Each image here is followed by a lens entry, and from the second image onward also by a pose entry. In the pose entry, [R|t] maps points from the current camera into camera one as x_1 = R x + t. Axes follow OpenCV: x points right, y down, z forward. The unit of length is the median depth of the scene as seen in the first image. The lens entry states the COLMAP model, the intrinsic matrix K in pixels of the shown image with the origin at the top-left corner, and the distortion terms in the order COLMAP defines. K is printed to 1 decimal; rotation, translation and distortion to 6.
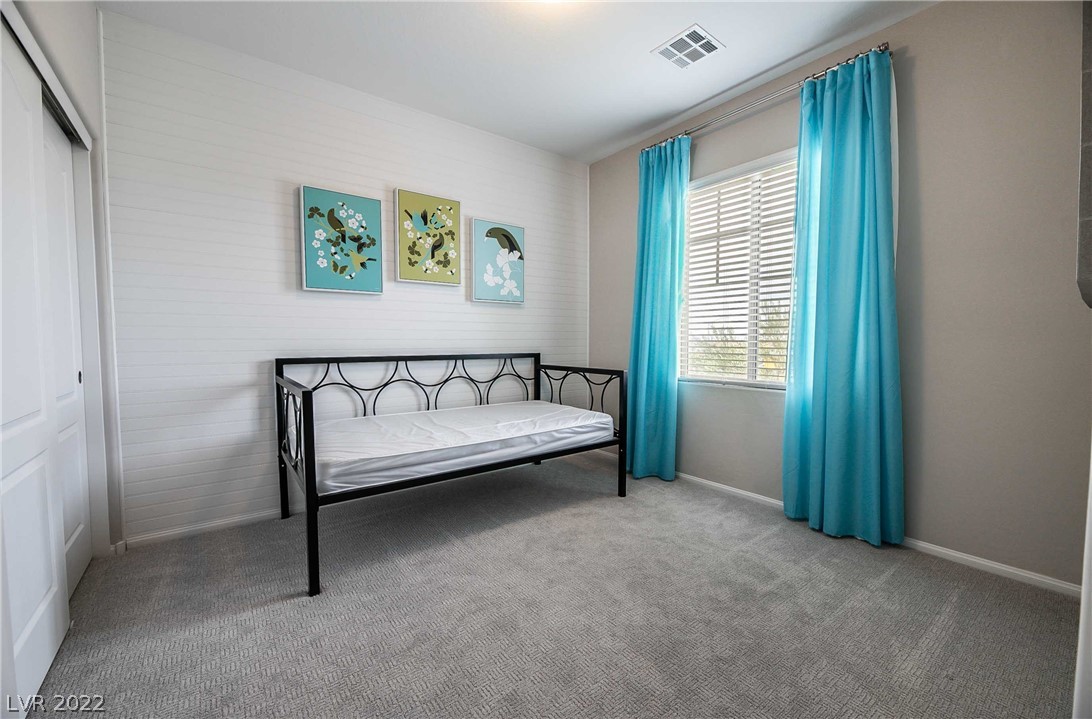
lens RADIAL K [[444.4, 0, 552.5], [0, 444.4, 360.3], [0, 0, 1]] dist [0.002427, -0.000644]
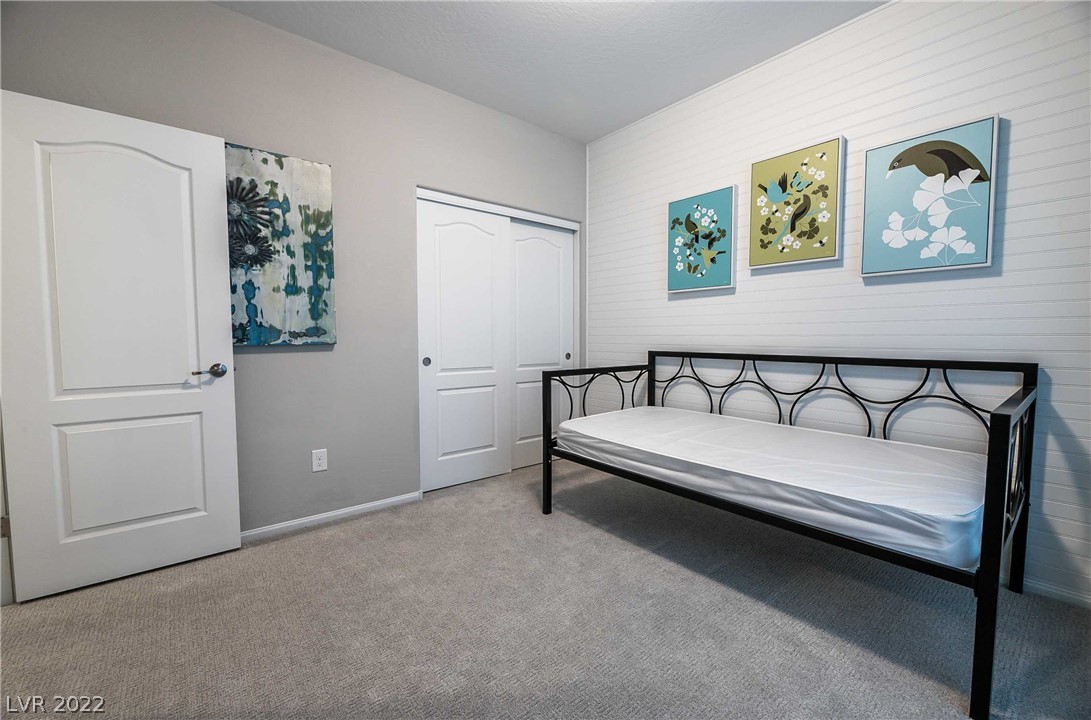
lens RADIAL K [[444.0, 0, 551.6], [0, 444.0, 363.4], [0, 0, 1]] dist [0.002427, -0.000644]
pose [[0.036952, 0.054893, -0.997808, 0.526130], [-0.053422, 0.997171, 0.052880, -0.017468], [0.997888, 0.051351, 0.039780, 0.578249]]
